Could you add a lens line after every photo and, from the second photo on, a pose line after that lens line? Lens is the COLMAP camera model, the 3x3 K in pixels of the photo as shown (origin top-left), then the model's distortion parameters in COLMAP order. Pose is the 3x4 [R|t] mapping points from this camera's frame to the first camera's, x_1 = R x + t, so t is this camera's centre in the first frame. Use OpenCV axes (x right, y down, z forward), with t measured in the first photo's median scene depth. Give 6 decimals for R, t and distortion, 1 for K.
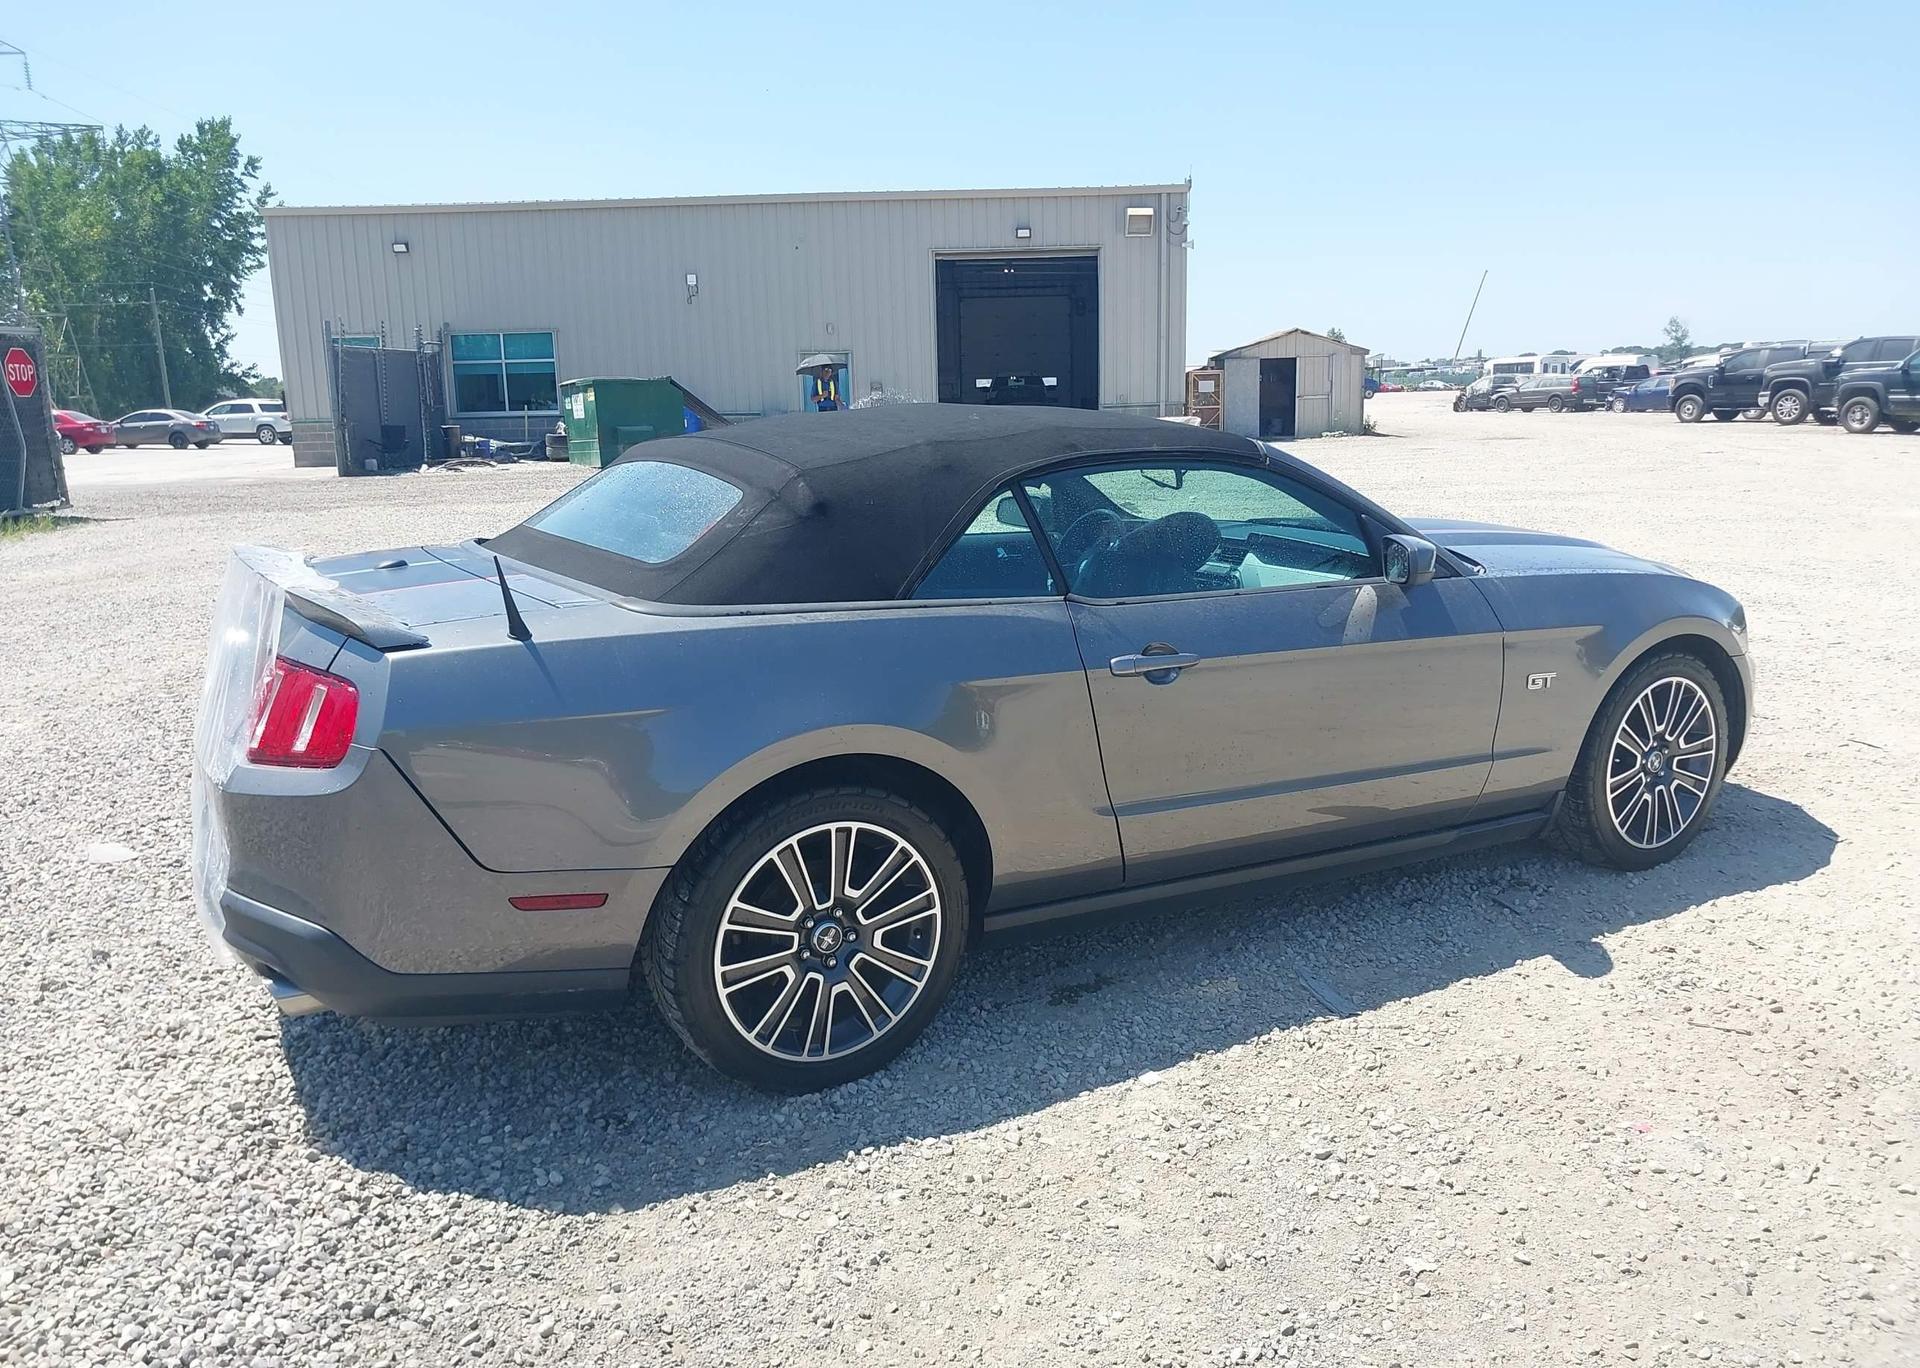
lens RADIAL K [[1513.2, 0, 967.2], [0, 1513.2, 658.1], [0, 0, 1]] dist [0.013511, -0.024607]
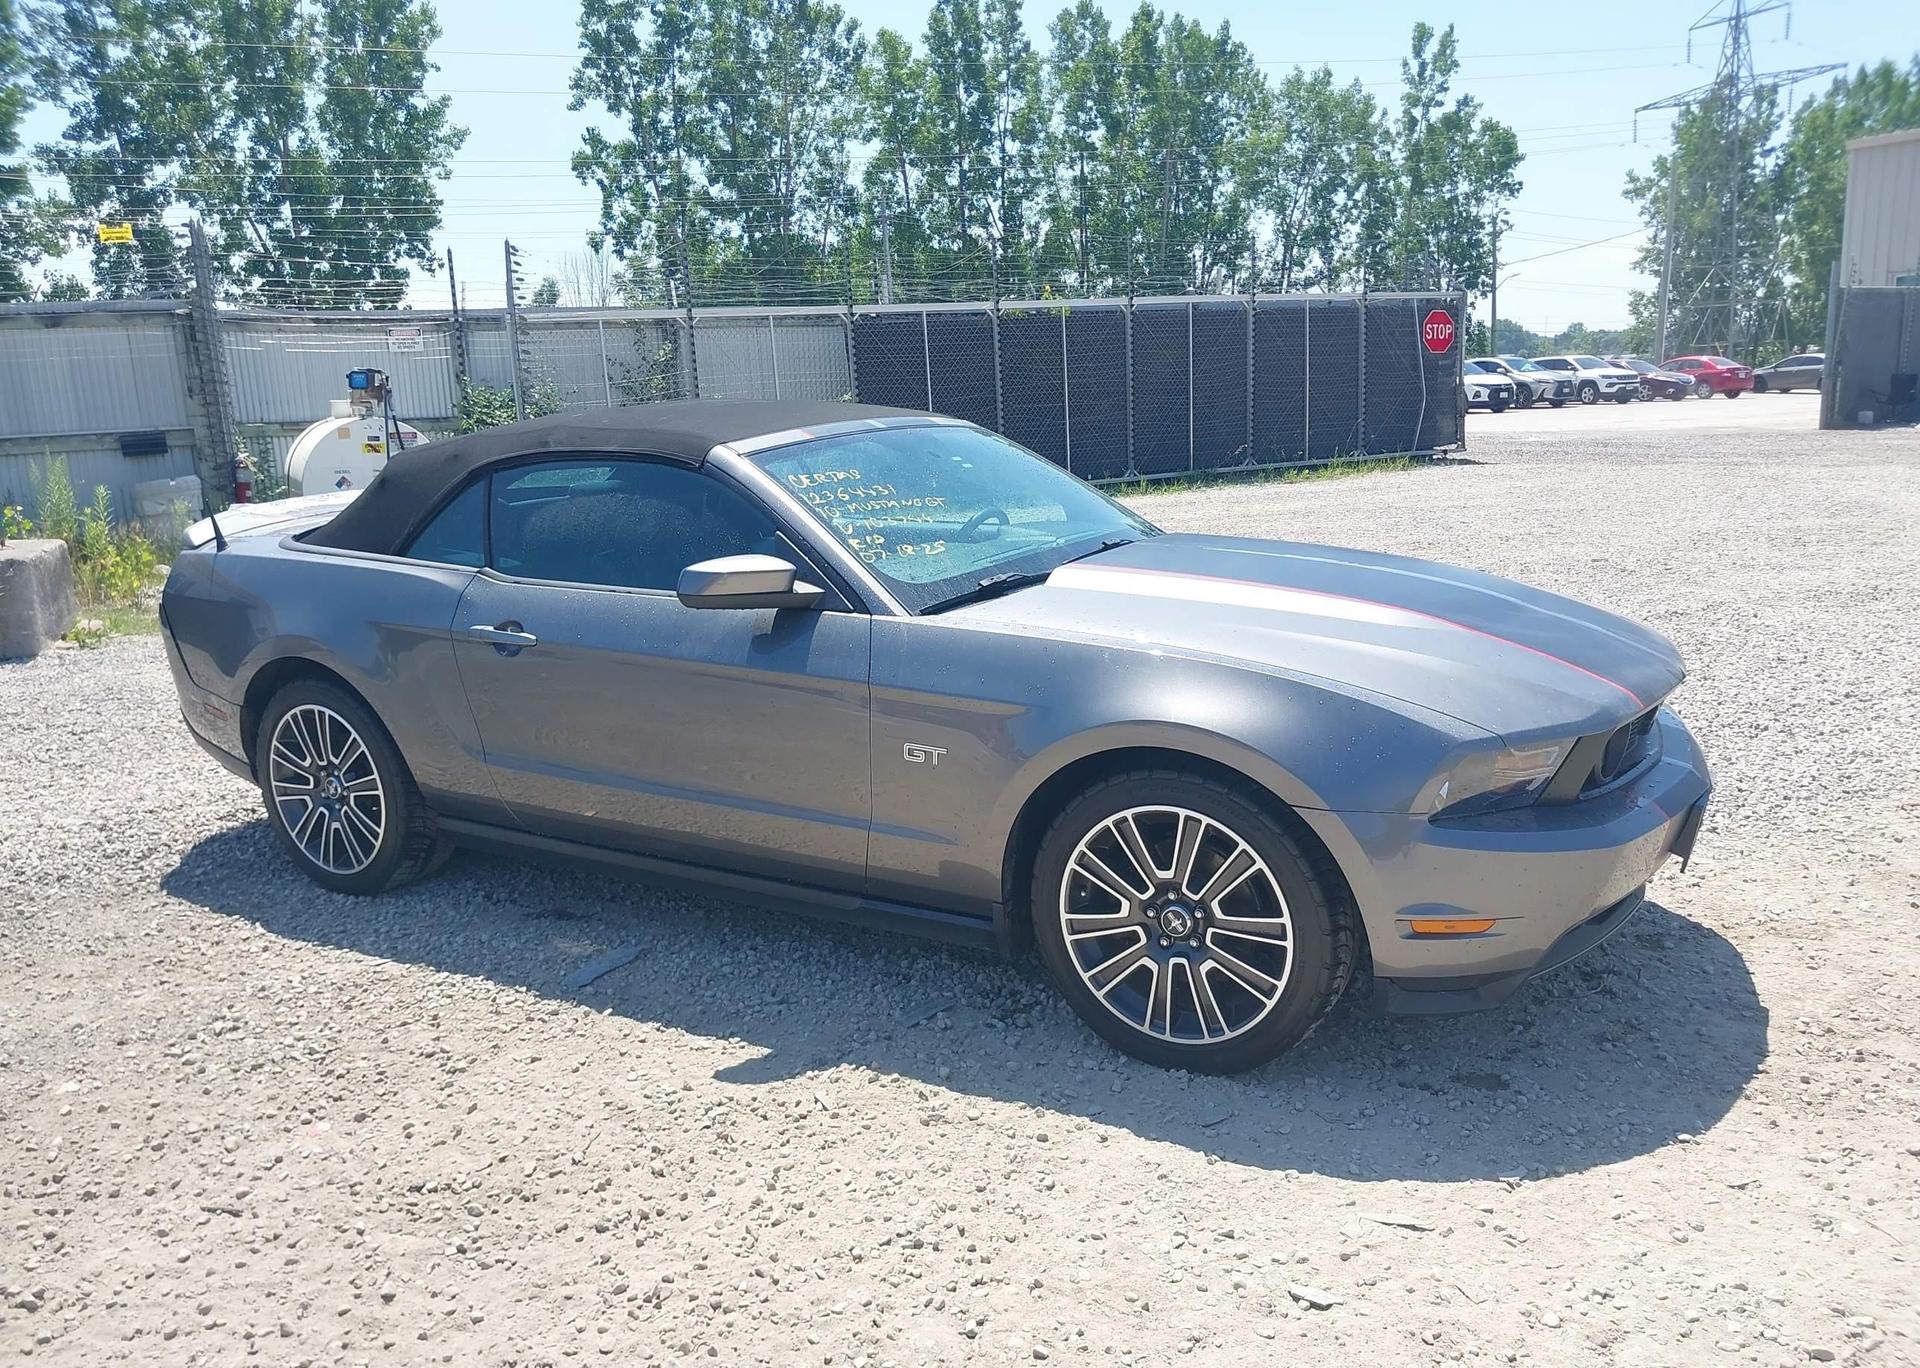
lens RADIAL K [[1513.2, 0, 972.7], [0, 1513.2, 679.2], [0, 0, 1]] dist [0.013511, -0.024607]
pose [[0.494916, 0.169988, -0.852151, 1.114730], [-0.126206, 0.984342, 0.123059, -0.132243], [0.859727, 0.046642, 0.508620, 0.627034]]
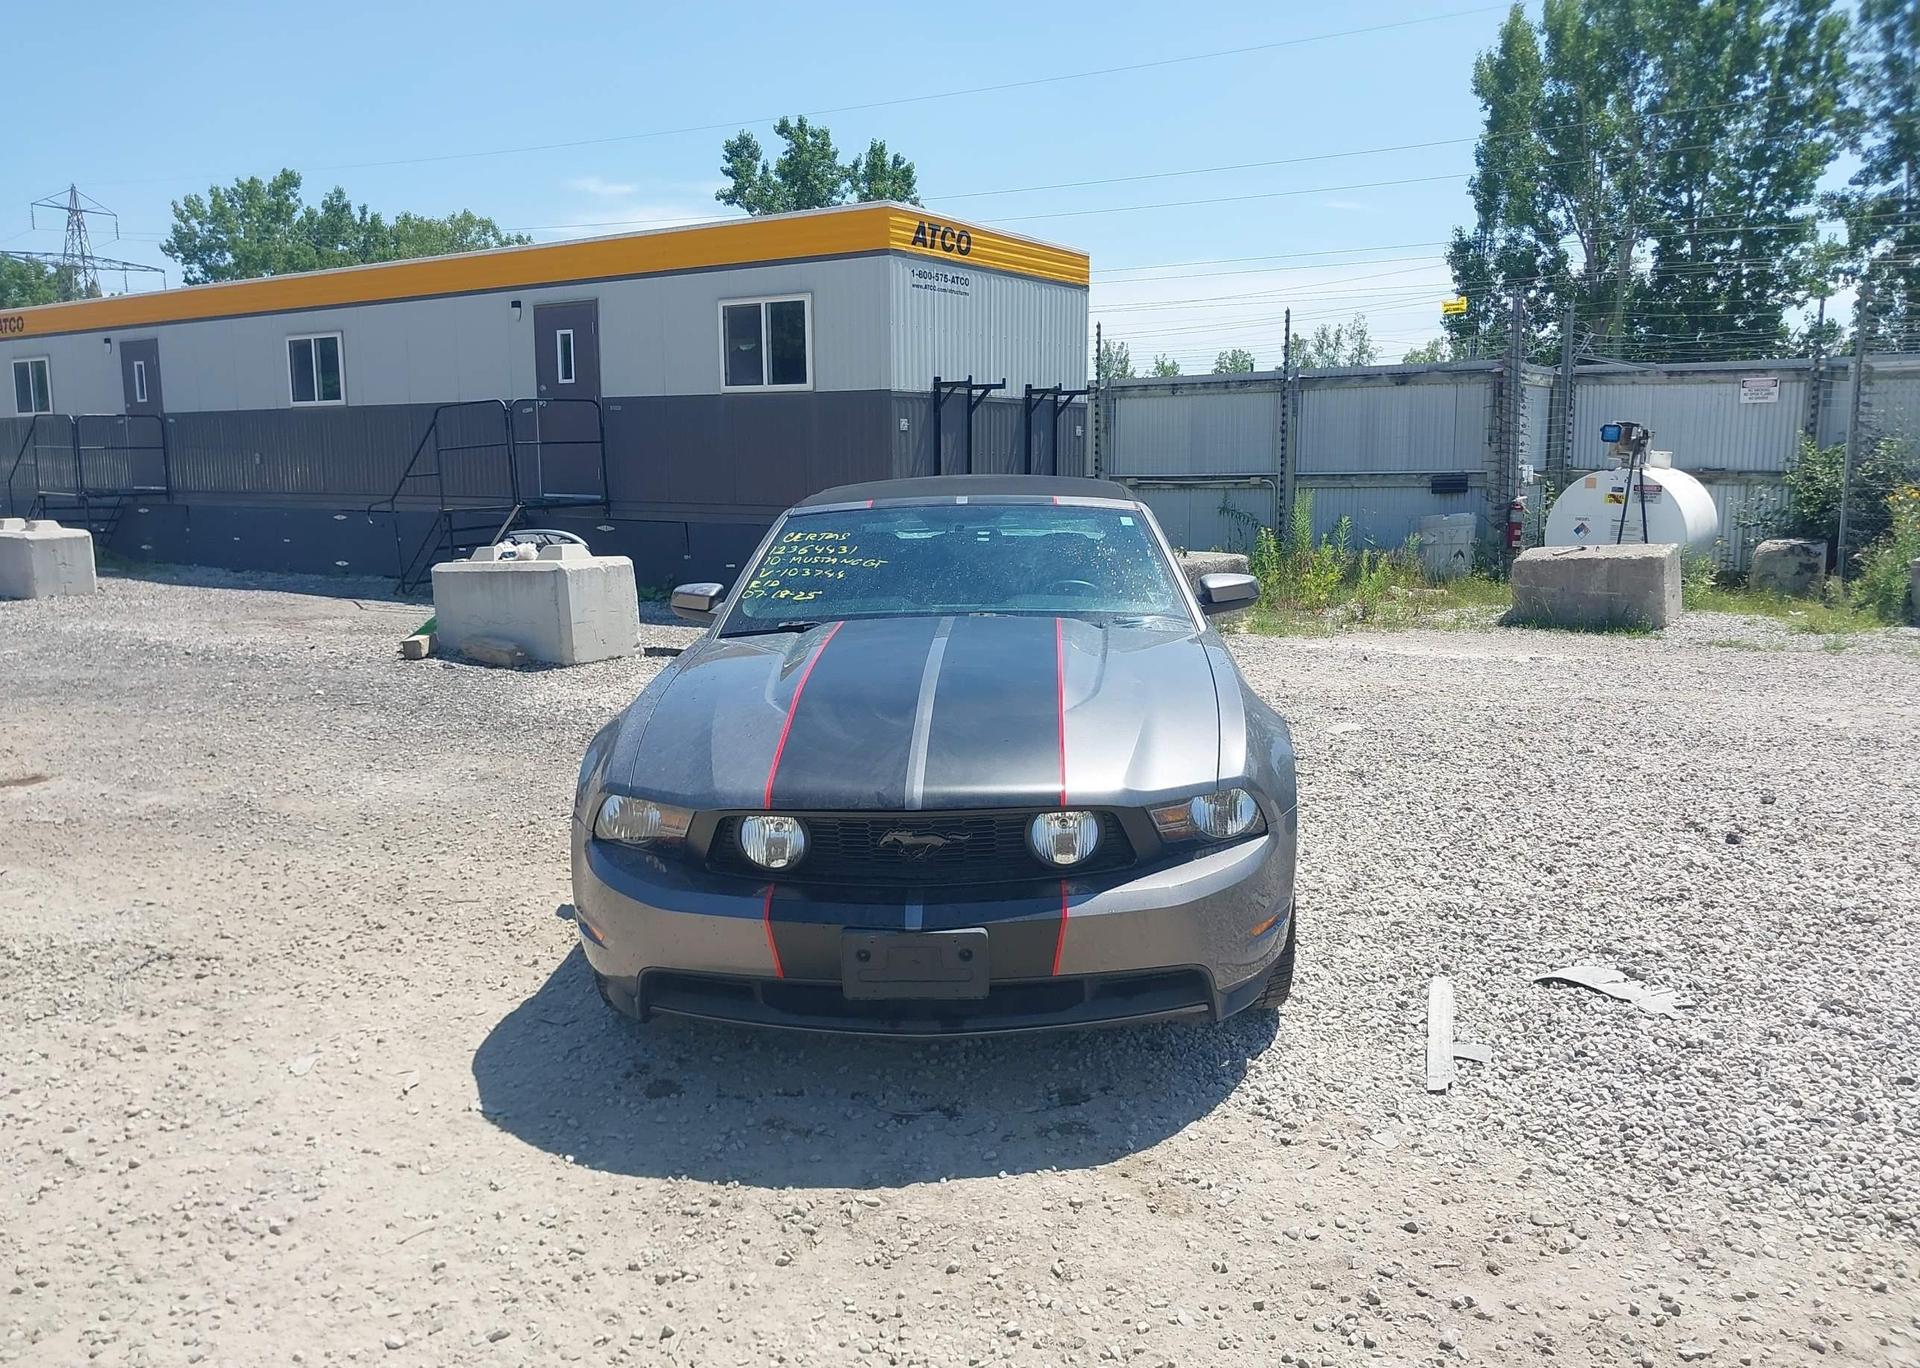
lens RADIAL K [[1513.2, 0, 999.2], [0, 1513.2, 683.7], [0, 0, 1]] dist [0.013511, -0.024607]
pose [[-0.531978, 0.149919, -0.833381, 1.232462], [-0.129976, 0.958080, 0.255320, -0.361396], [0.836723, 0.244144, -0.490192, 1.842511]]
